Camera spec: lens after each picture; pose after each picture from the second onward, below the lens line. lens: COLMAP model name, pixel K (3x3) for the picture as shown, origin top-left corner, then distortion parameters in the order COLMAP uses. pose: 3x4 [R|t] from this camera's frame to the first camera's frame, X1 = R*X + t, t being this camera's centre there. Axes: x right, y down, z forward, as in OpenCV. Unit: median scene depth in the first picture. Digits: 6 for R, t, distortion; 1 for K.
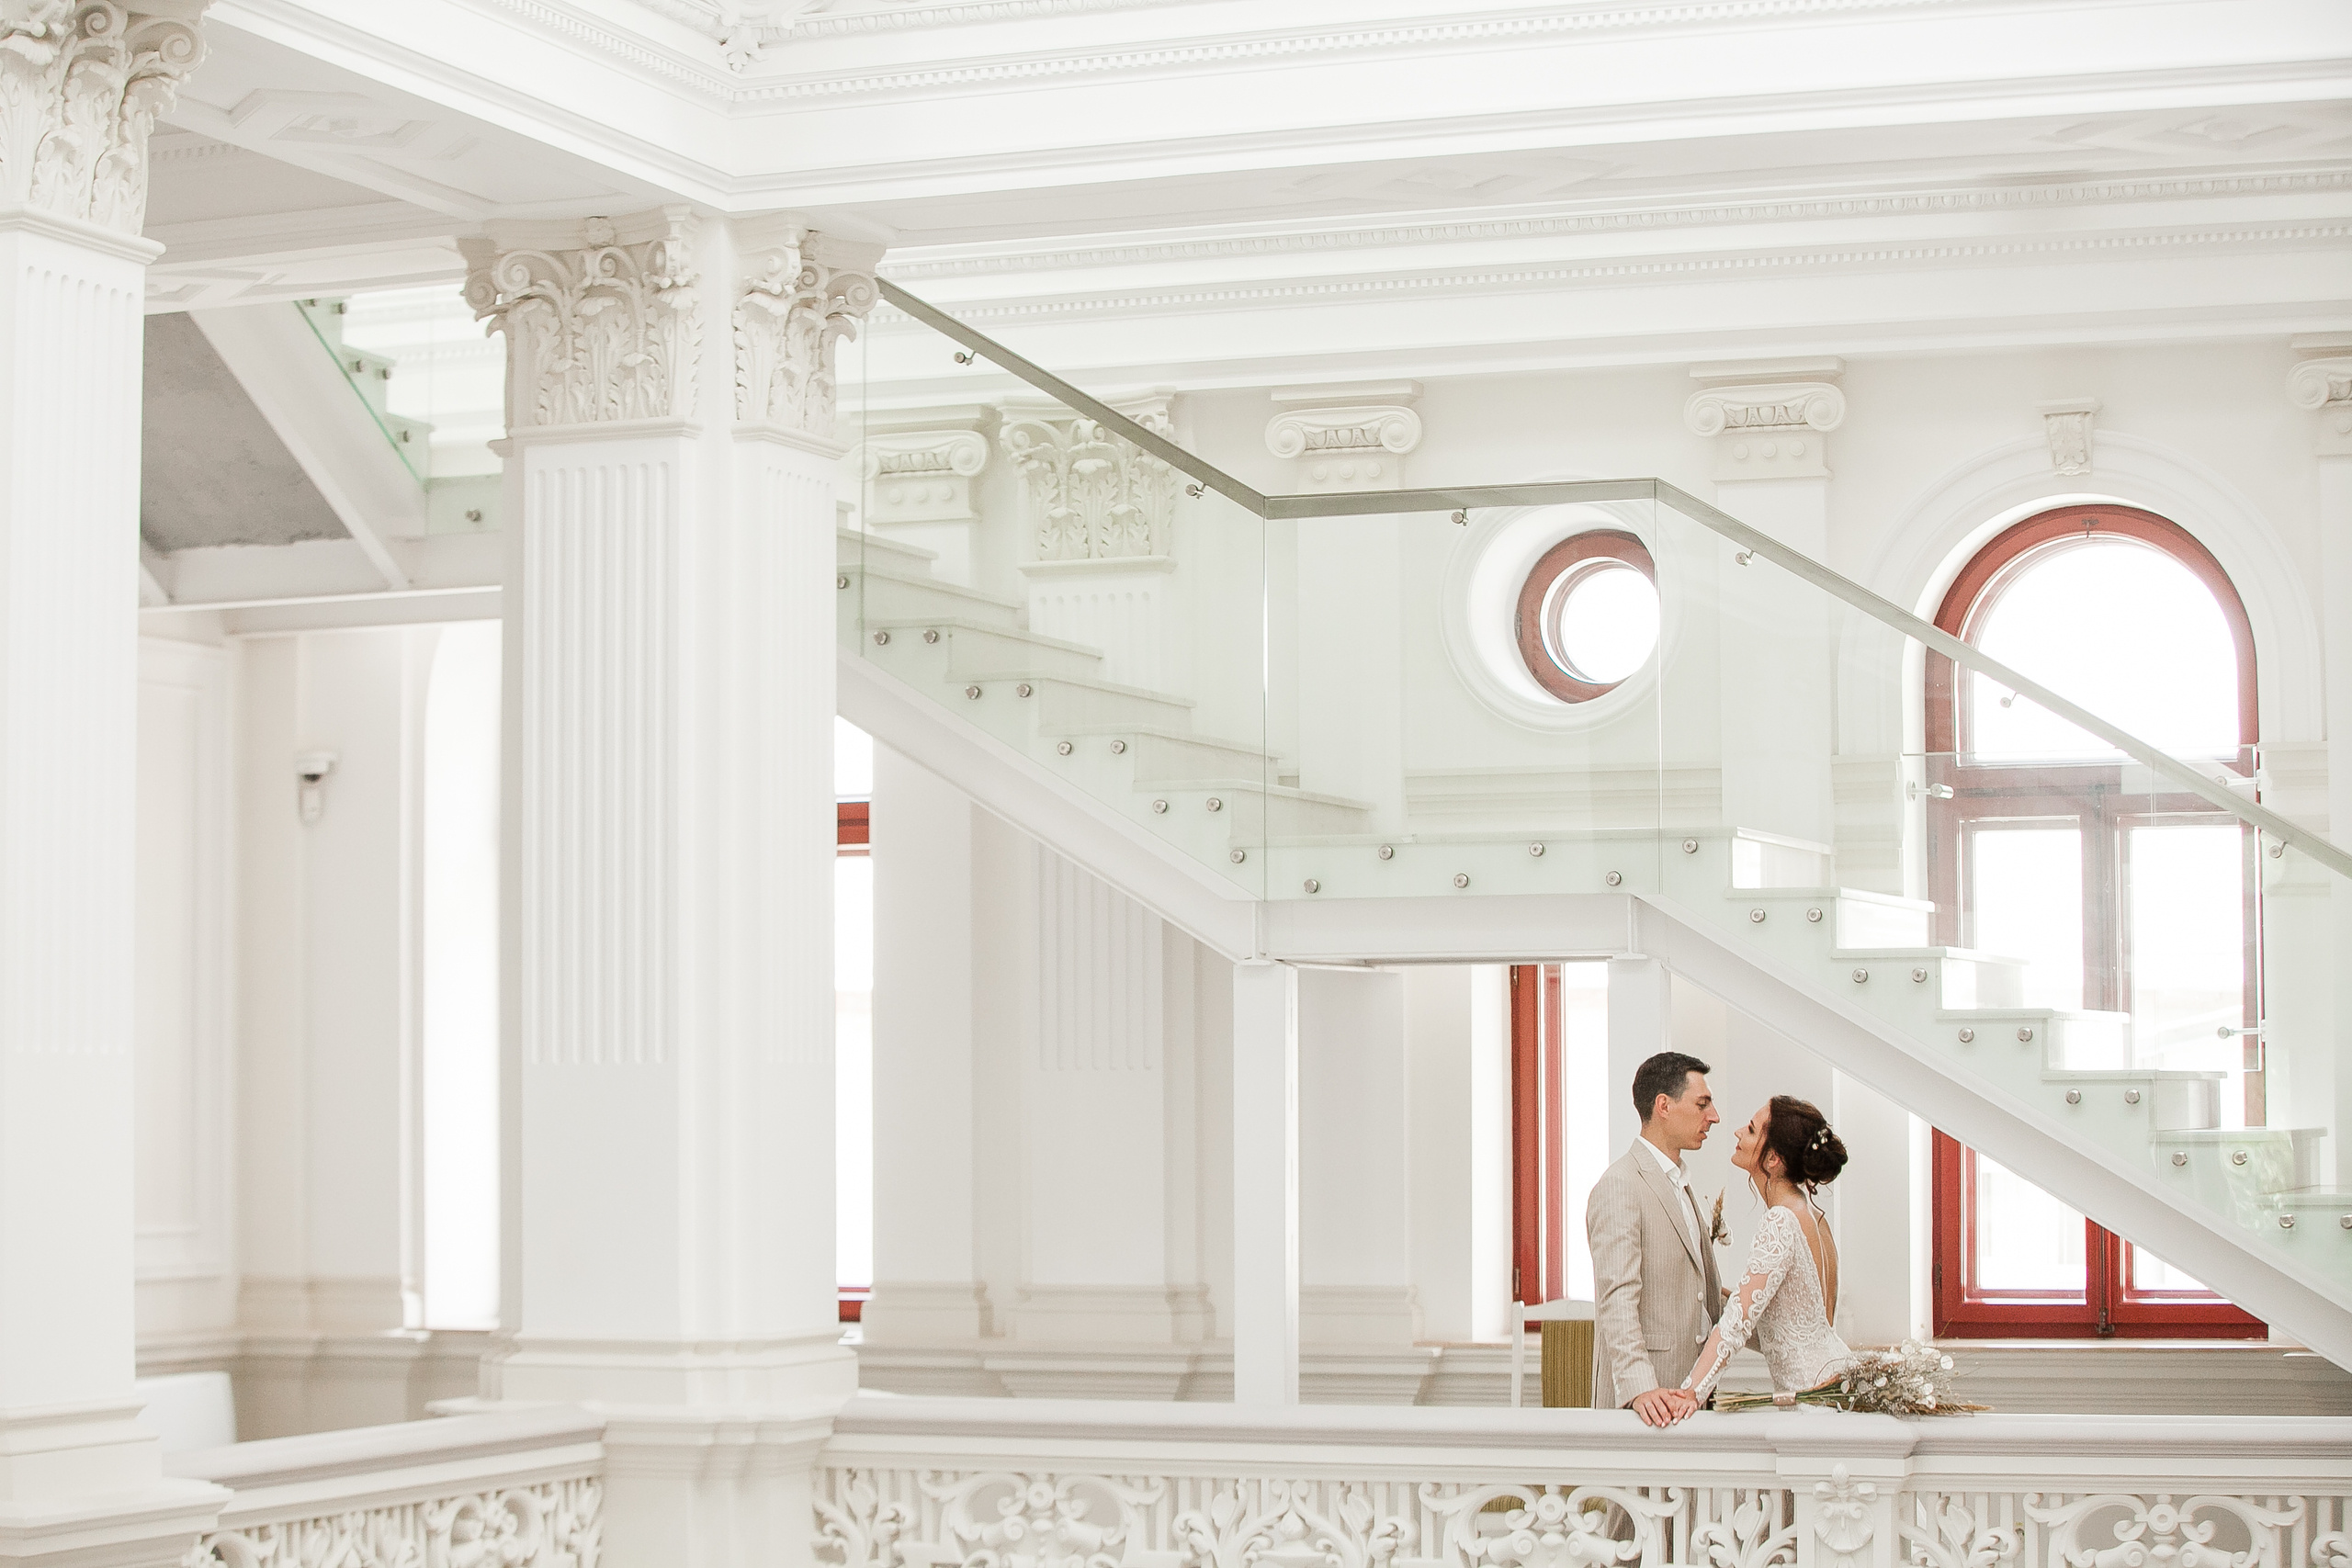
lens RADIAL K [[4836.5, 0, 1176.0], [0, 4836.5, 784.0], [0, 0, 1]] dist [-0.275890, 0.118967]
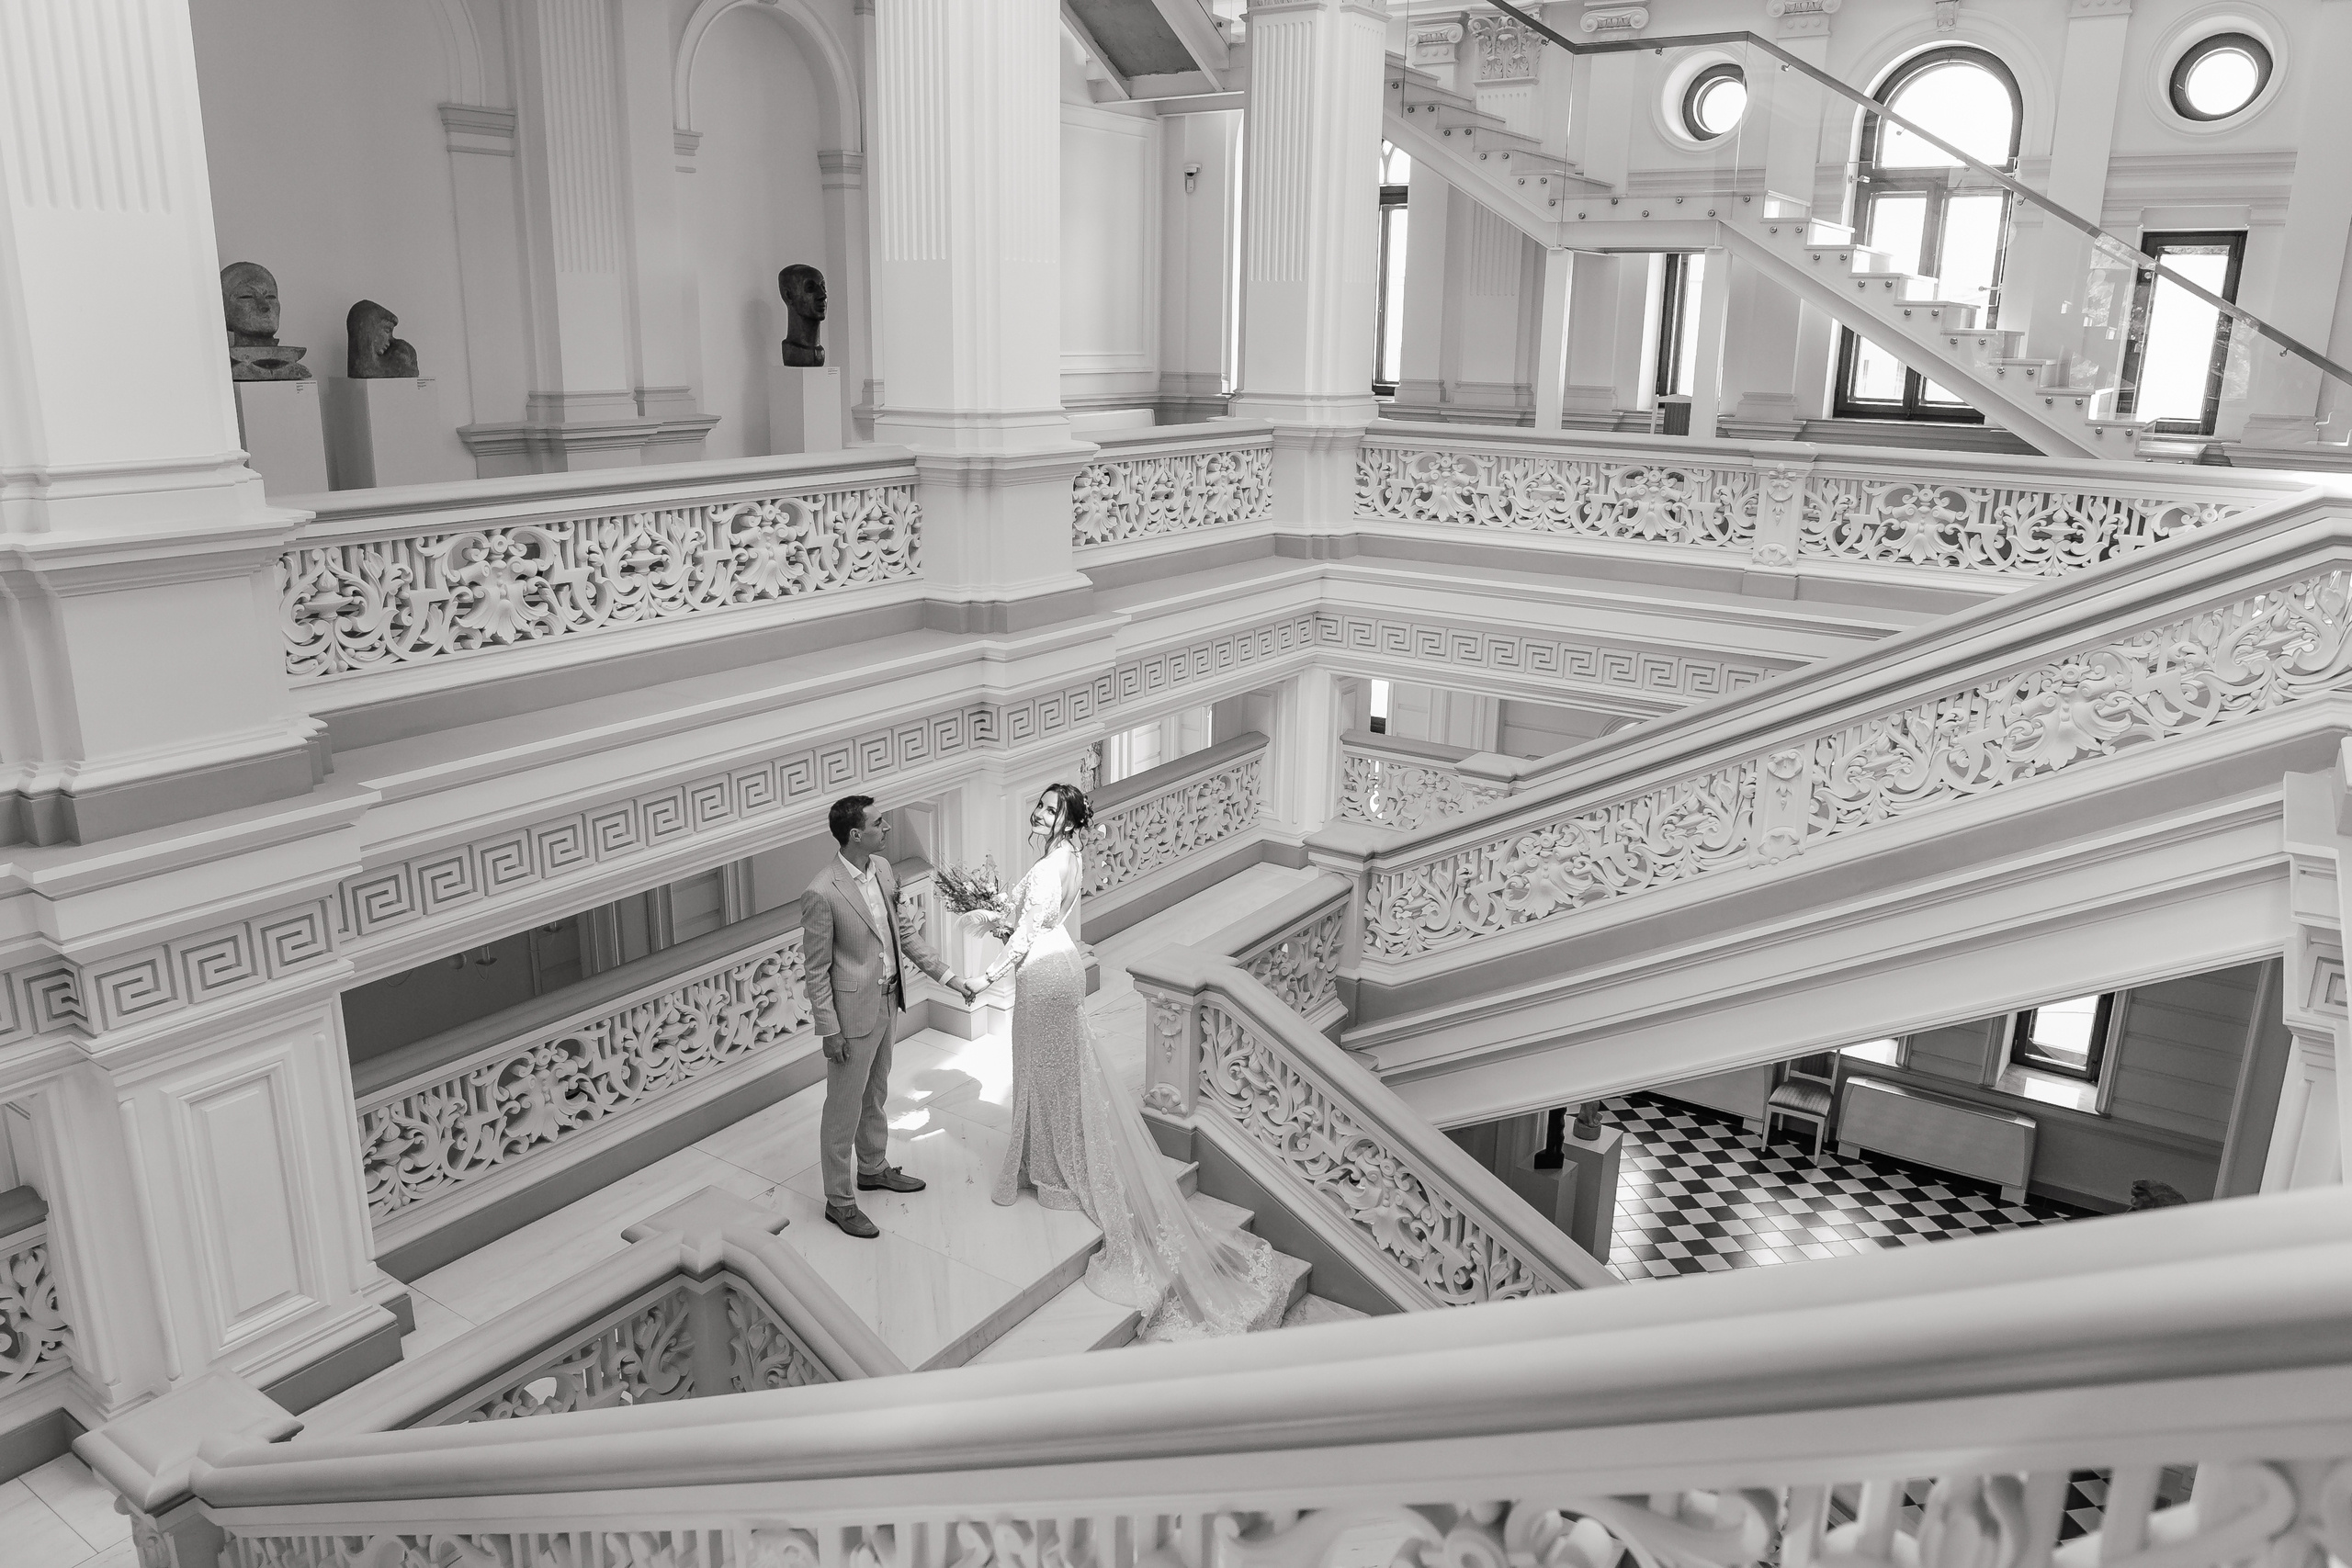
lens RADIAL K [[1600.3, 0, 1166.0], [0, 1600.3, 736.0], [0, 0, 1]] dist [-0.027519, -0.000468]
pose [[0.970923, 0.078323, -0.226216, 0.026364], [-0.005086, 0.951499, 0.307611, 0.024361], [0.239337, -0.297516, 0.924230, 0.129651]]
